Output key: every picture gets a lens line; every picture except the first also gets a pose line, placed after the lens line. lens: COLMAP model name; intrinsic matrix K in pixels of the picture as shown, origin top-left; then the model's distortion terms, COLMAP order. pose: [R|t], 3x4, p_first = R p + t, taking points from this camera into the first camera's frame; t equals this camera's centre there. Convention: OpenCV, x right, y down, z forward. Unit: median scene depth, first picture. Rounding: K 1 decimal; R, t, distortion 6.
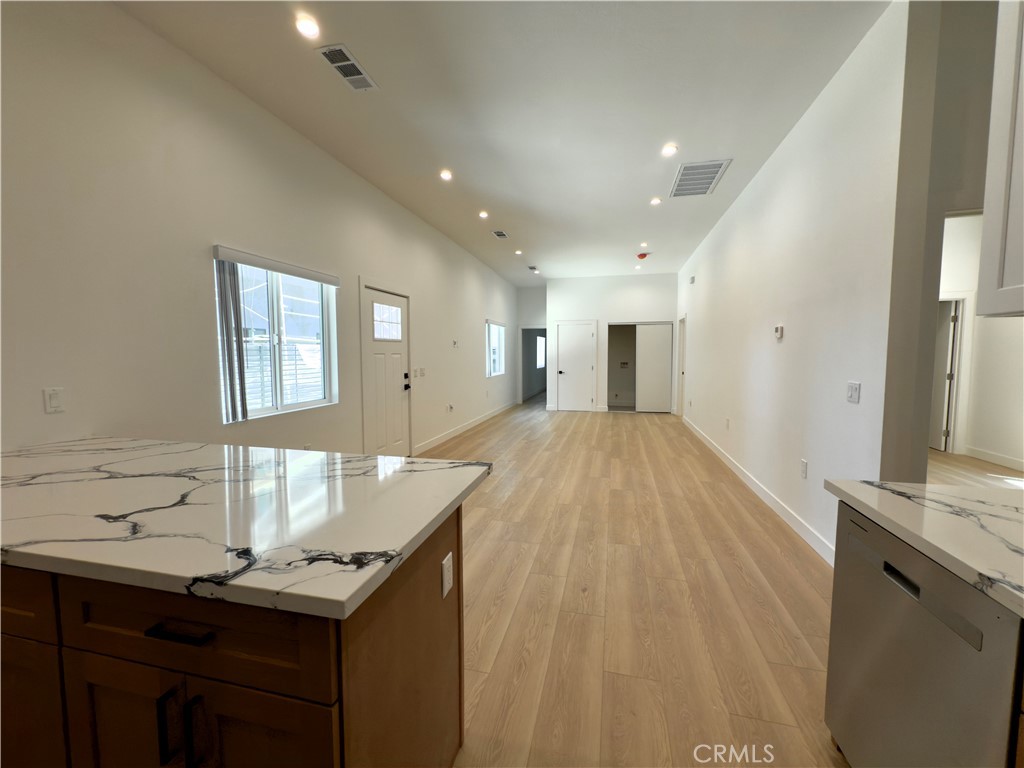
lens RADIAL K [[408.0, 0, 514.4], [0, 408.0, 383.3], [0, 0, 1]] dist [0.000613, 0.000169]
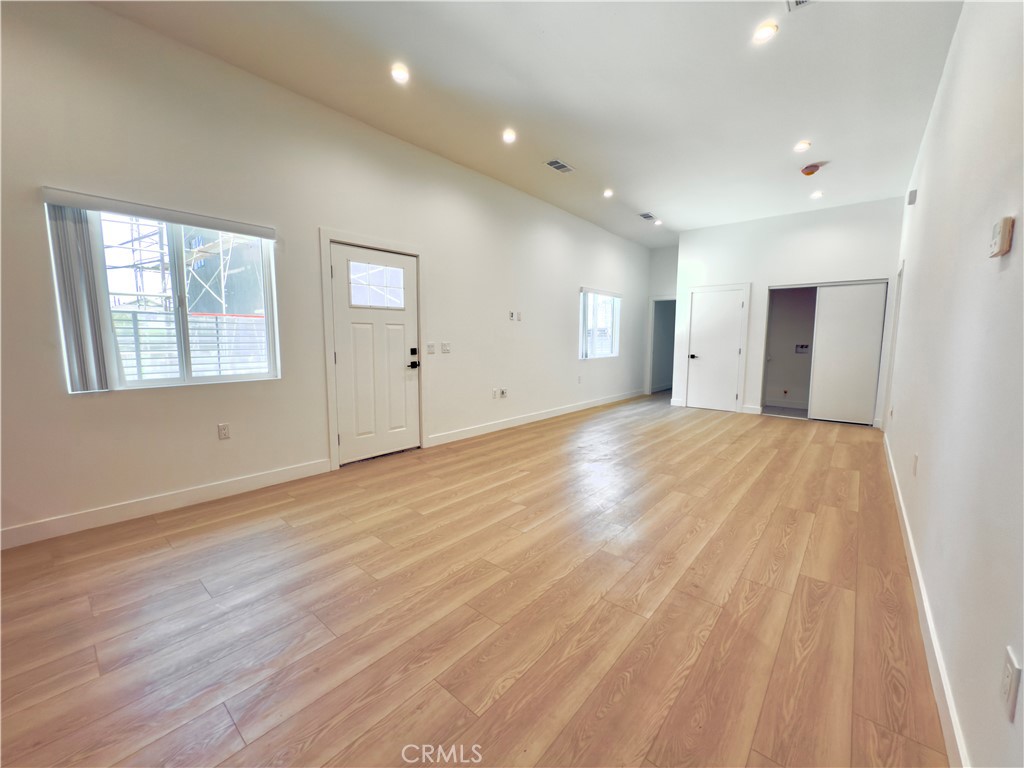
lens RADIAL K [[408.0, 0, 512.8], [0, 408.0, 384.3], [0, 0, 1]] dist [0.000613, 0.000169]
pose [[0.893710, 0.059795, -0.444643, 0.285775], [-0.040271, 0.997770, 0.053236, -0.003622], [0.446835, -0.029672, 0.894124, 0.329870]]
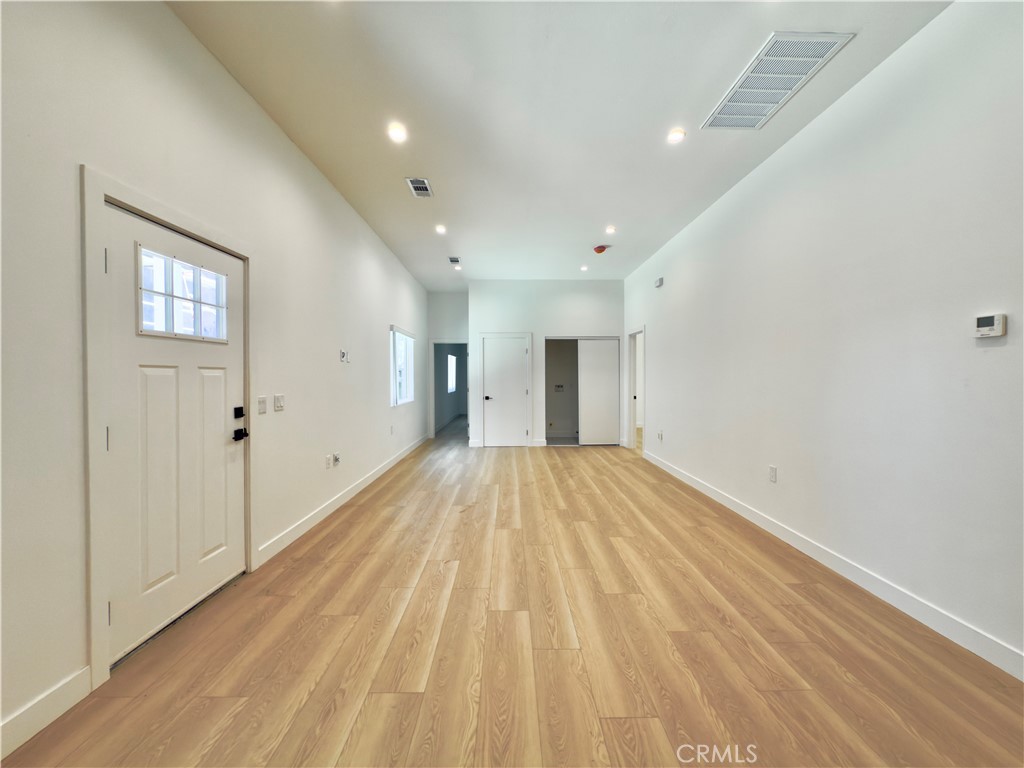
lens RADIAL K [[408.0, 0, 513.1], [0, 408.0, 384.0], [0, 0, 1]] dist [0.000613, 0.000169]
pose [[0.969045, -0.002952, 0.246865, -0.059669], [0.016540, 0.998458, -0.052990, -0.020301], [-0.246328, 0.055433, 0.967600, 0.415090]]
